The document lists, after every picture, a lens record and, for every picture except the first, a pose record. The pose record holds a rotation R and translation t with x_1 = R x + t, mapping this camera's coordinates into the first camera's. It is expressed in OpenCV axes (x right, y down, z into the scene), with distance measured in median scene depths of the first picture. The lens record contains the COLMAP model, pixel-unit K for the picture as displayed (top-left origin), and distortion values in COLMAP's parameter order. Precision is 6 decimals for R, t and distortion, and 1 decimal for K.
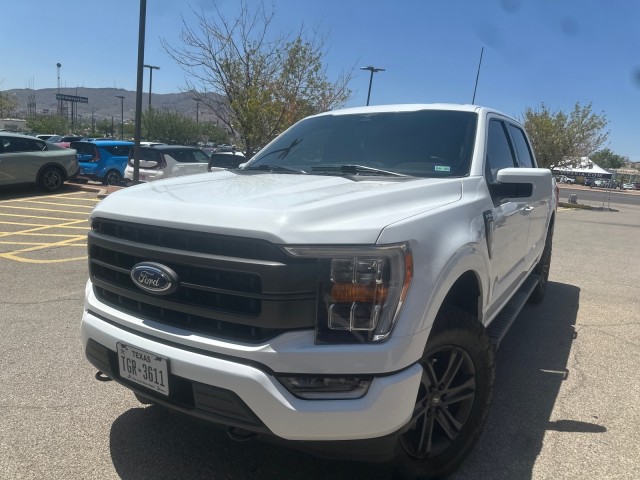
lens RADIAL K [[454.7, 0, 319.2], [0, 454.7, 242.5], [0, 0, 1]] dist [0.055705, -0.064406]
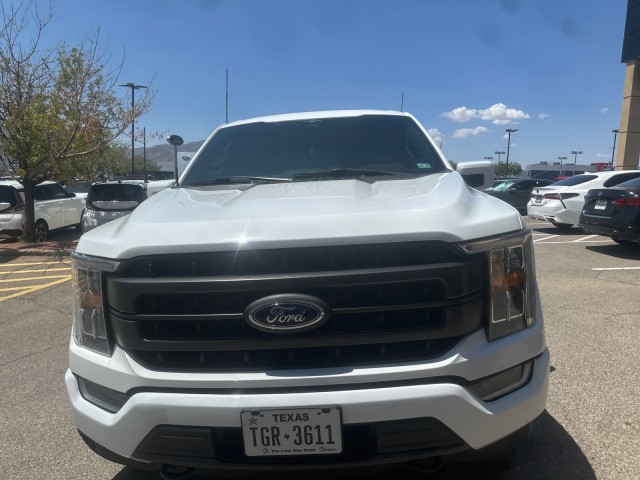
lens RADIAL K [[454.7, 0, 322.8], [0, 454.7, 239.1], [0, 0, 1]] dist [0.055705, -0.064406]
pose [[0.864485, -0.138499, 0.483202, -0.621837], [0.160999, 0.986941, -0.005155, -0.033120], [-0.476178, 0.082251, 0.875494, 0.251670]]
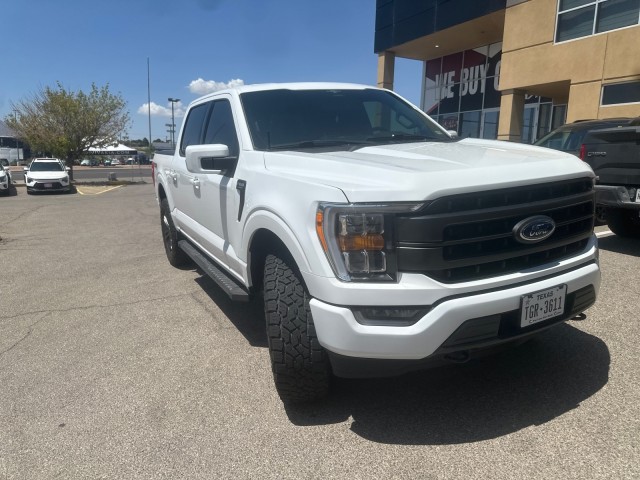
lens RADIAL K [[454.7, 0, 323.0], [0, 454.7, 242.3], [0, 0, 1]] dist [0.055705, -0.064406]
pose [[0.499915, -0.240302, 0.832070, -1.503282], [0.207691, 0.965966, 0.154188, -0.172212], [-0.840803, 0.095733, 0.532810, 0.772785]]
